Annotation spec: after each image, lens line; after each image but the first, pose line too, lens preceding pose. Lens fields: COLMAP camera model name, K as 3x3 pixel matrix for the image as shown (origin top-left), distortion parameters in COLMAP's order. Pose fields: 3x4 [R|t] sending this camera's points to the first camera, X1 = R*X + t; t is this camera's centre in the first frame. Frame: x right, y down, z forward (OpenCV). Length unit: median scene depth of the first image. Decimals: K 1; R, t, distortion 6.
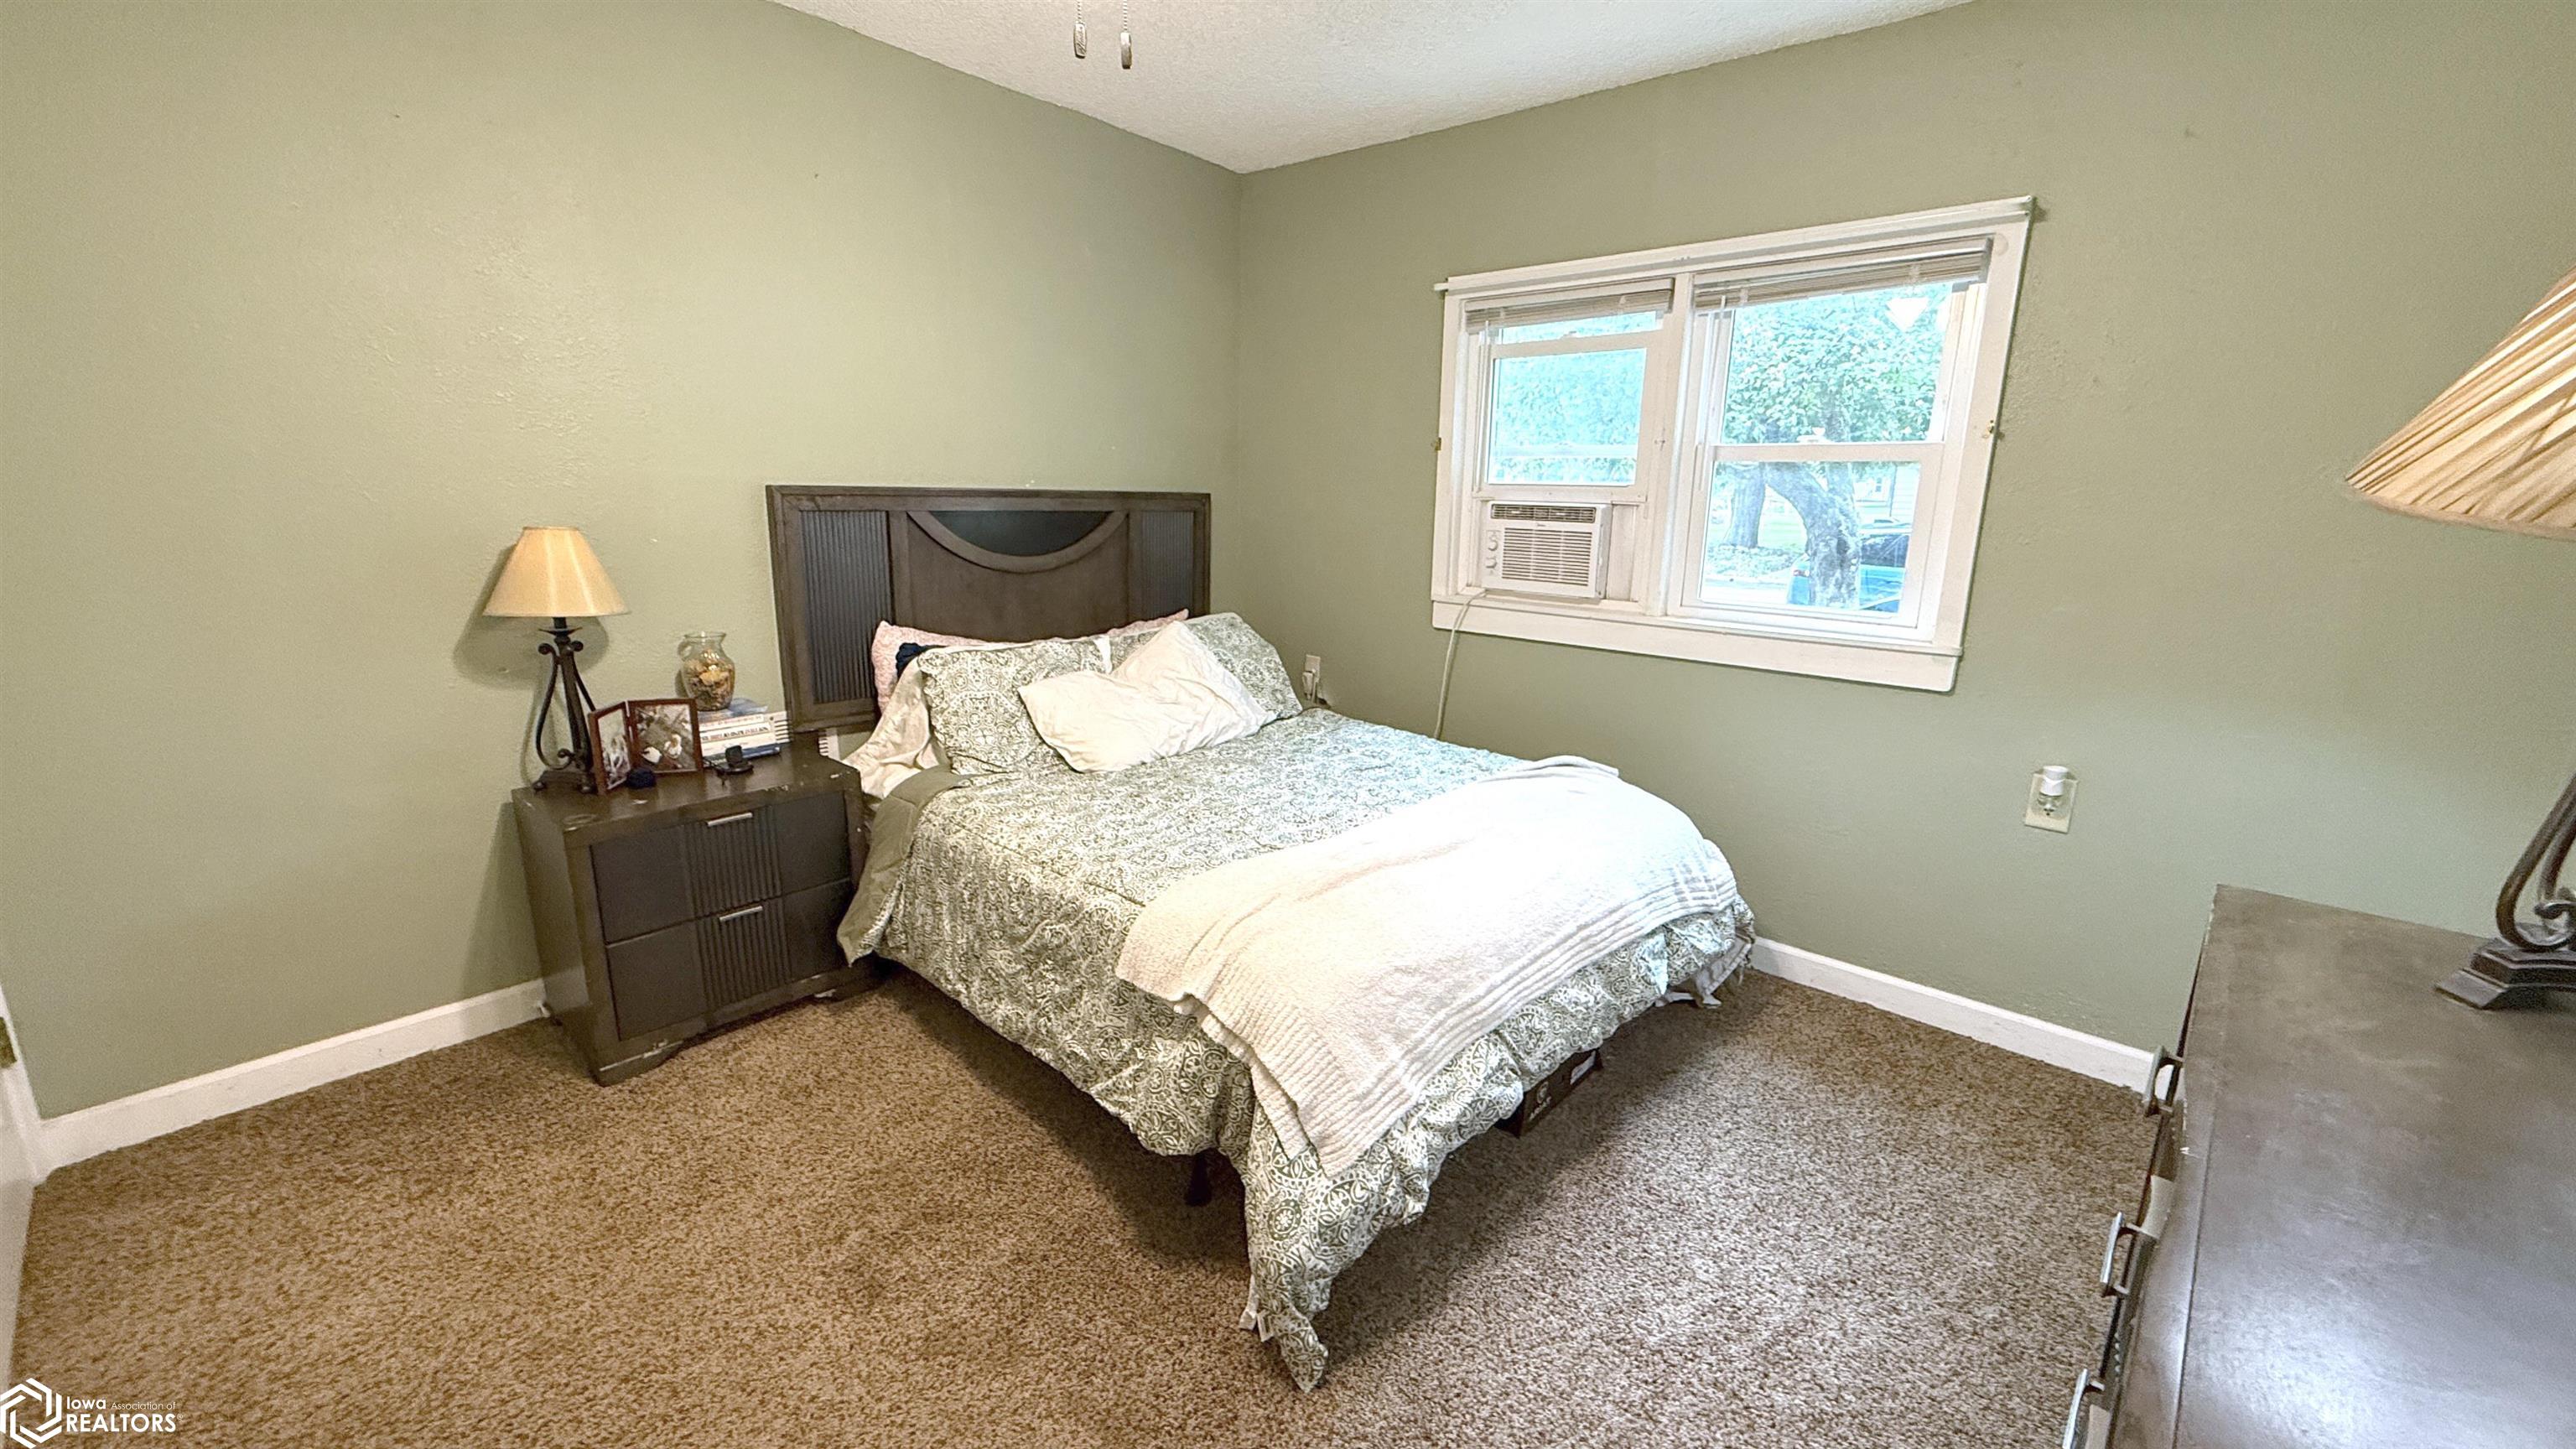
lens RADIAL K [[1026.0, 0, 1282.4], [0, 1026.0, 721.2], [0, 0, 1]] dist [-0.002656, 0.000052]
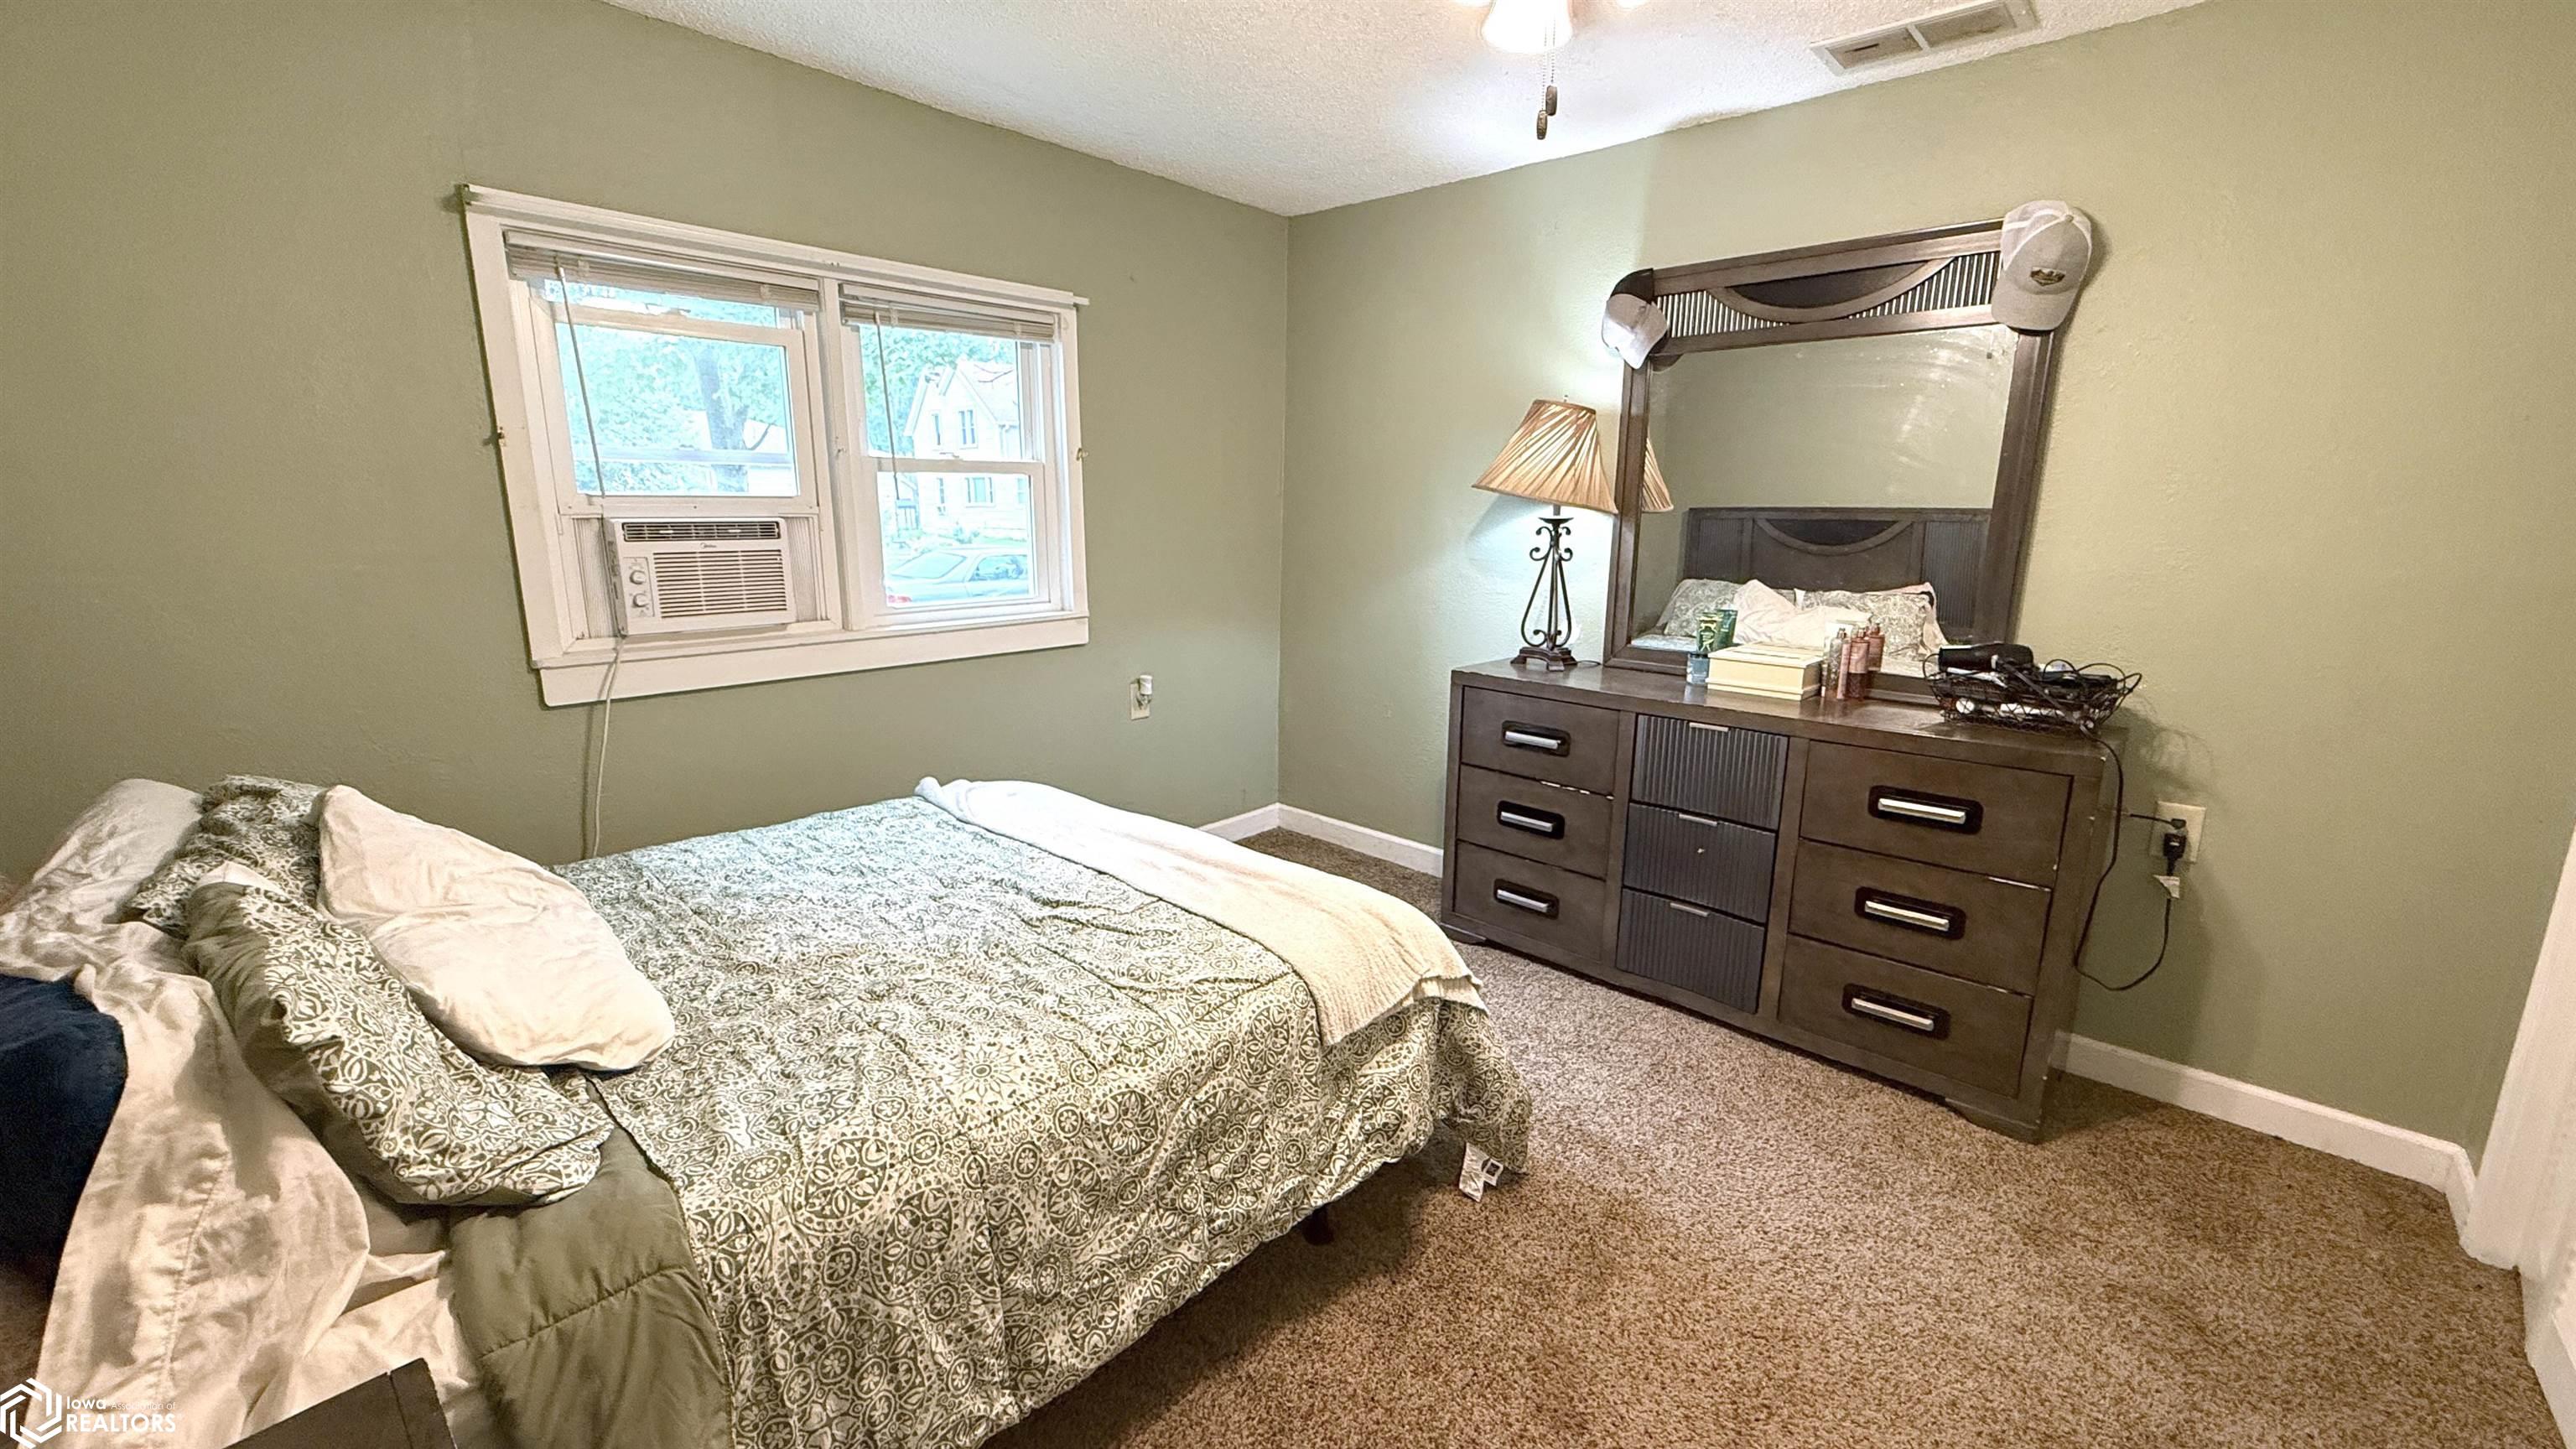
lens RADIAL K [[1026.0, 0, 1282.4], [0, 1026.0, 721.2], [0, 0, 1]] dist [-0.002656, 0.000052]
pose [[0.011449, -0.221500, 0.975093, -0.592831], [0.226548, 0.950374, 0.213225, -0.135539], [-0.973933, 0.218464, 0.061061, 0.563078]]
